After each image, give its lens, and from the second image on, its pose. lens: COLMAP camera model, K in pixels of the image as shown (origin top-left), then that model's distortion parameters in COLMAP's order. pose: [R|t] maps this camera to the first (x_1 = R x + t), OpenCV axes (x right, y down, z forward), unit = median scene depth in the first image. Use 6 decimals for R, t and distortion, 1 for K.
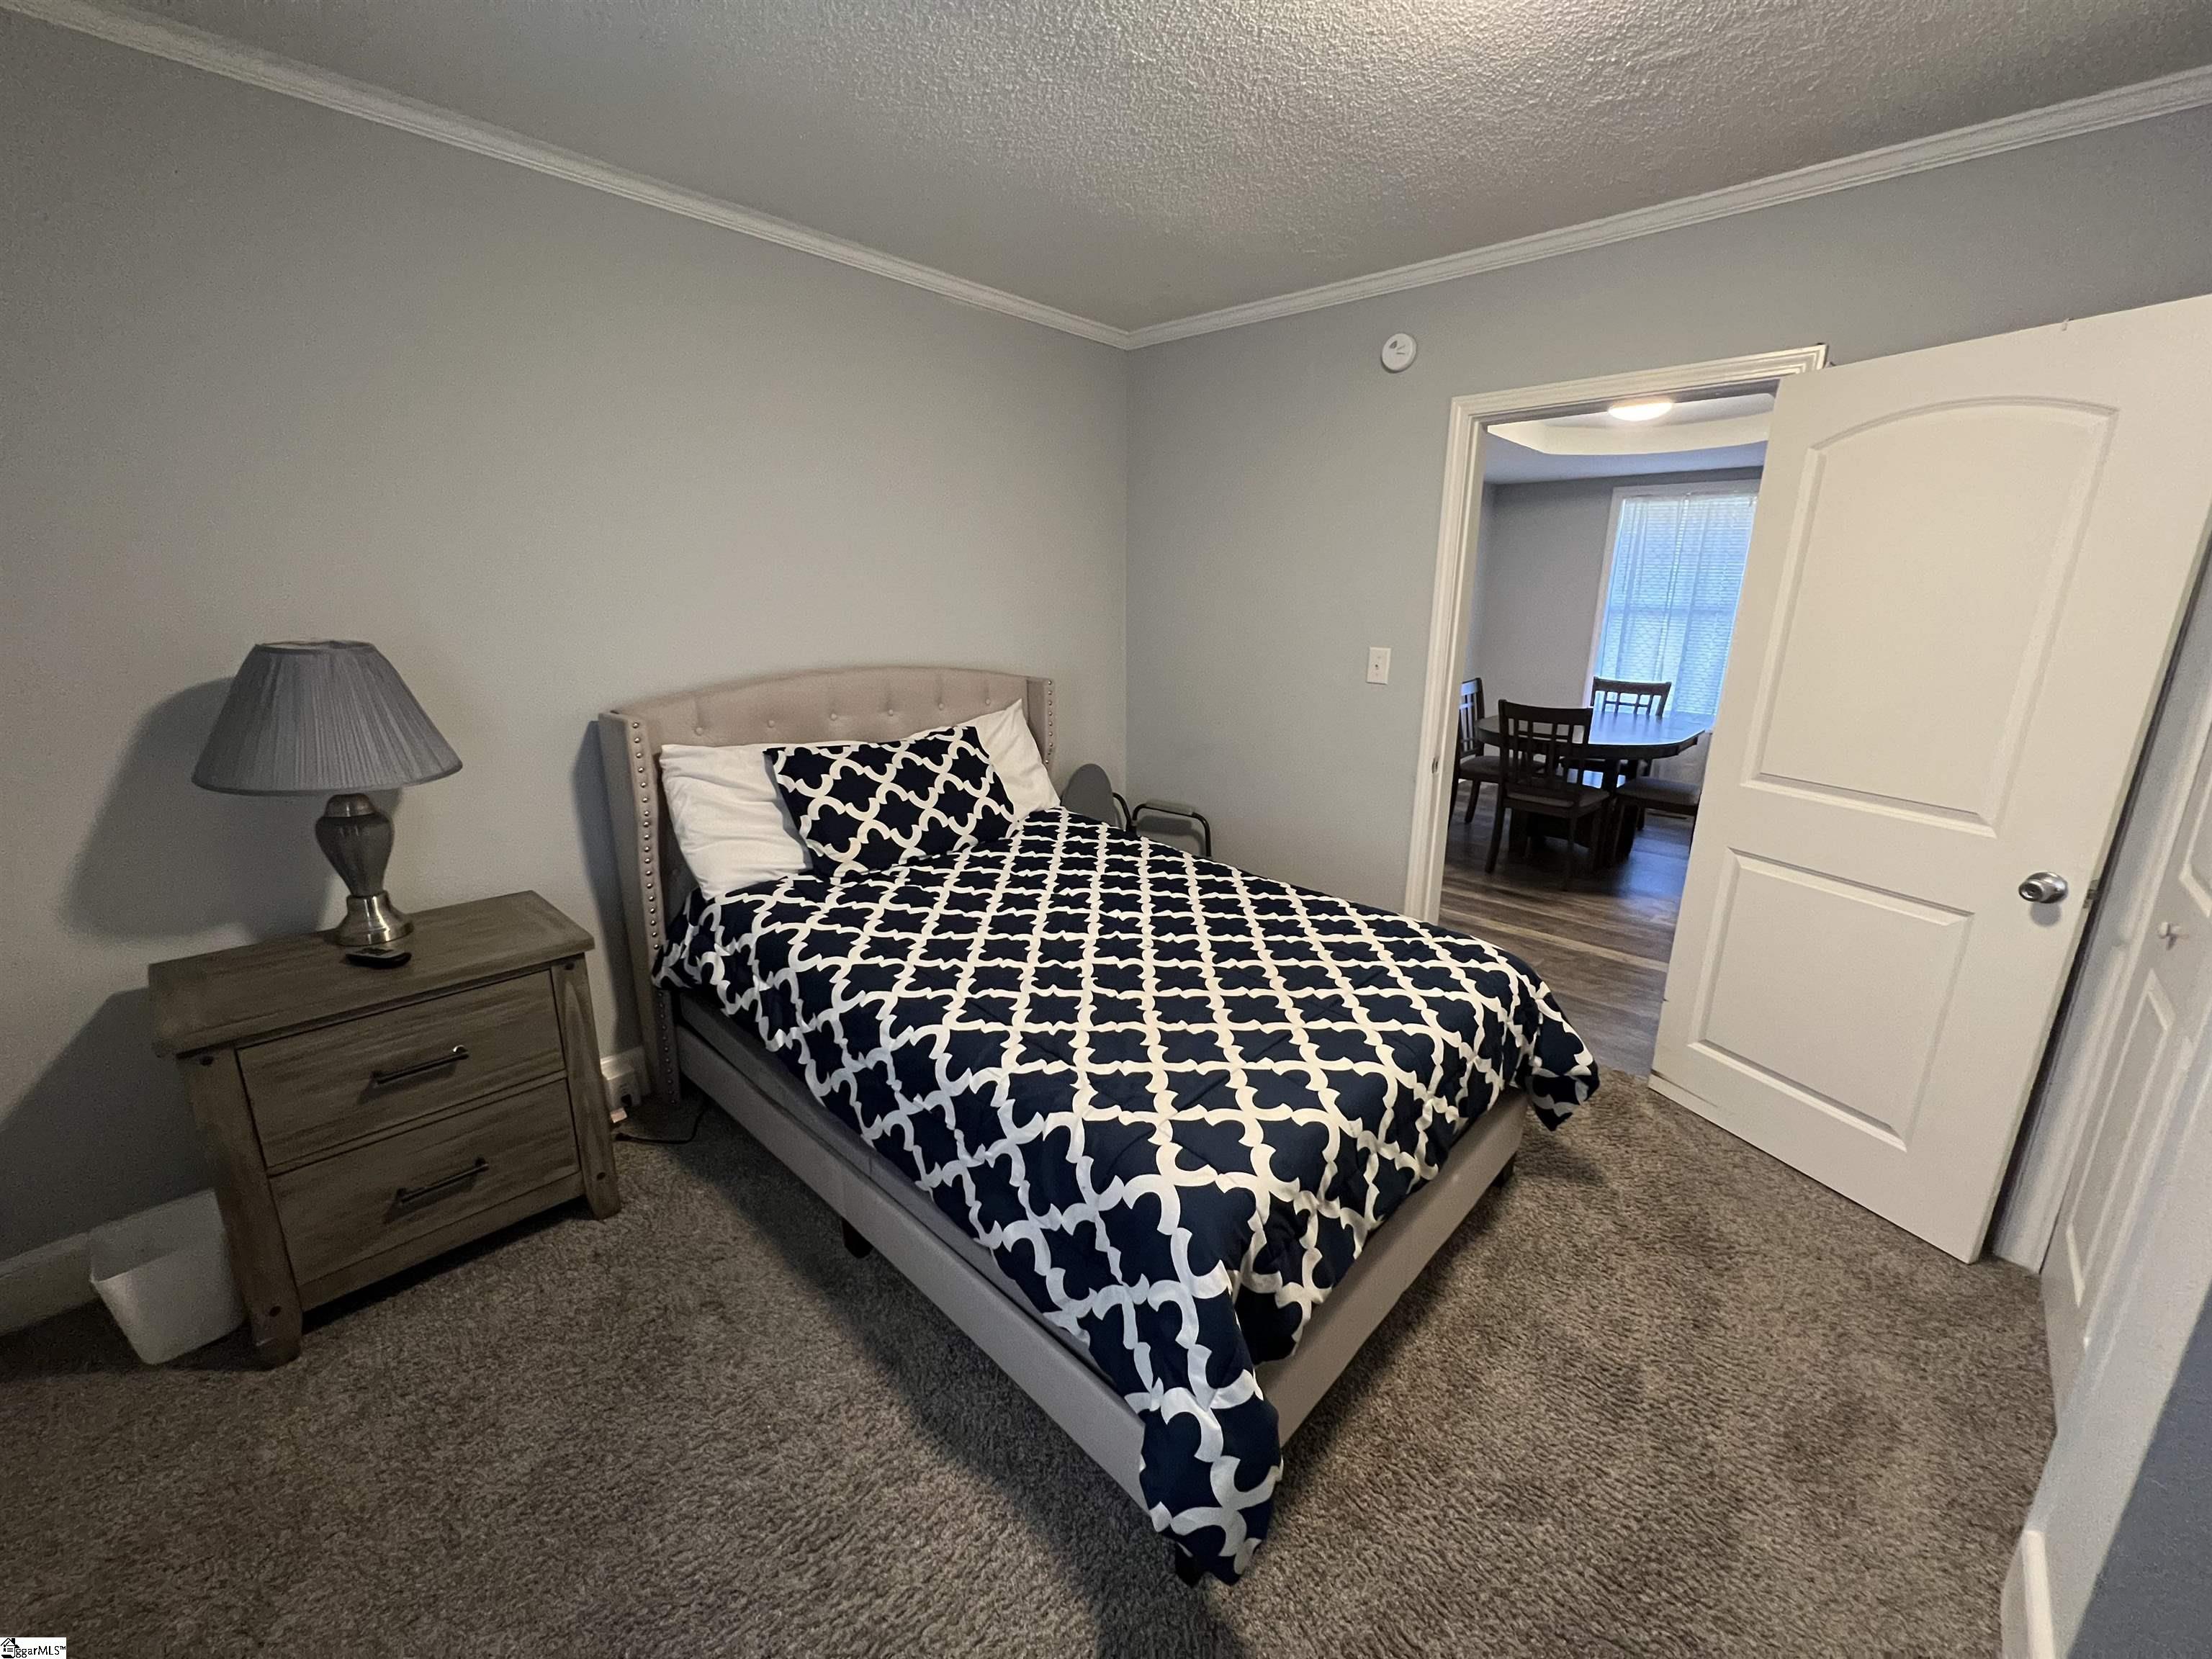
lens RADIAL K [[884.0, 0, 1110.6], [0, 884.0, 828.6], [0, 0, 1]] dist [-0.001303, 0.000371]
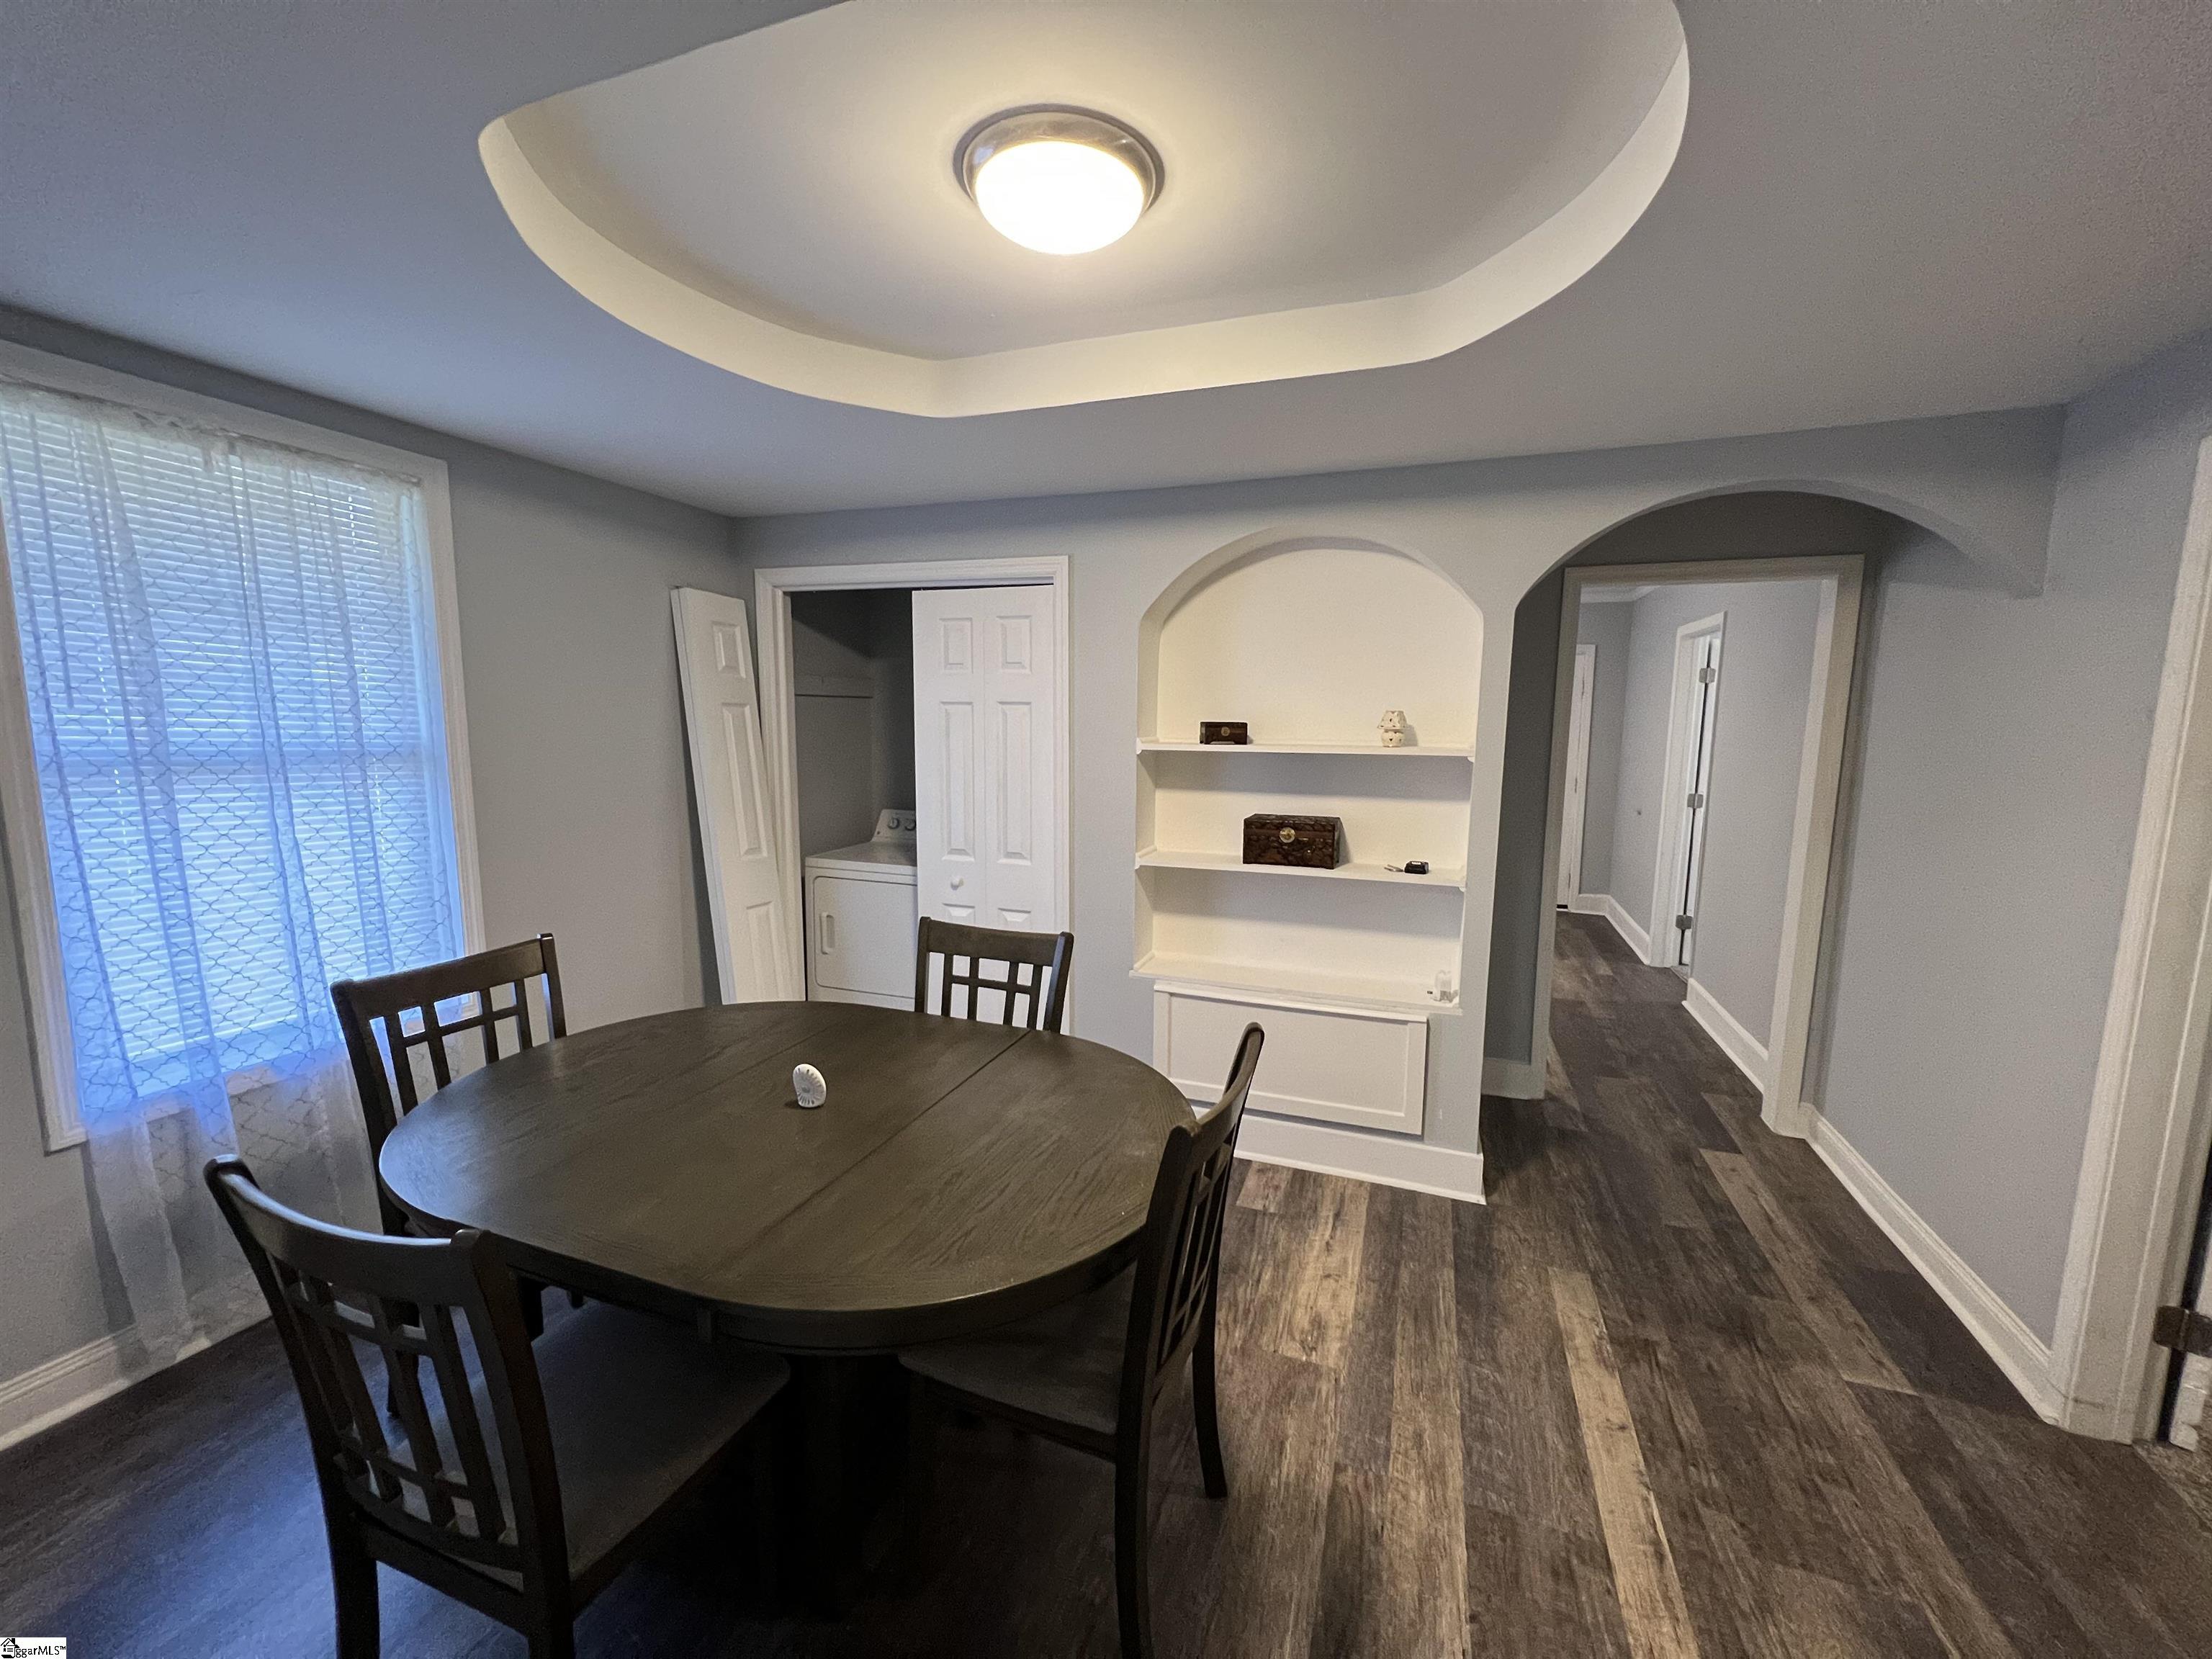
lens RADIAL K [[884.0, 0, 1110.6], [0, 884.0, 828.6], [0, 0, 1]] dist [-0.001303, 0.000371]
pose [[-0.391775, -0.127011, 0.911252, 0.176269], [0.222192, 0.948050, 0.227667, -0.233780], [-0.892829, 0.291667, -0.343201, 0.858692]]
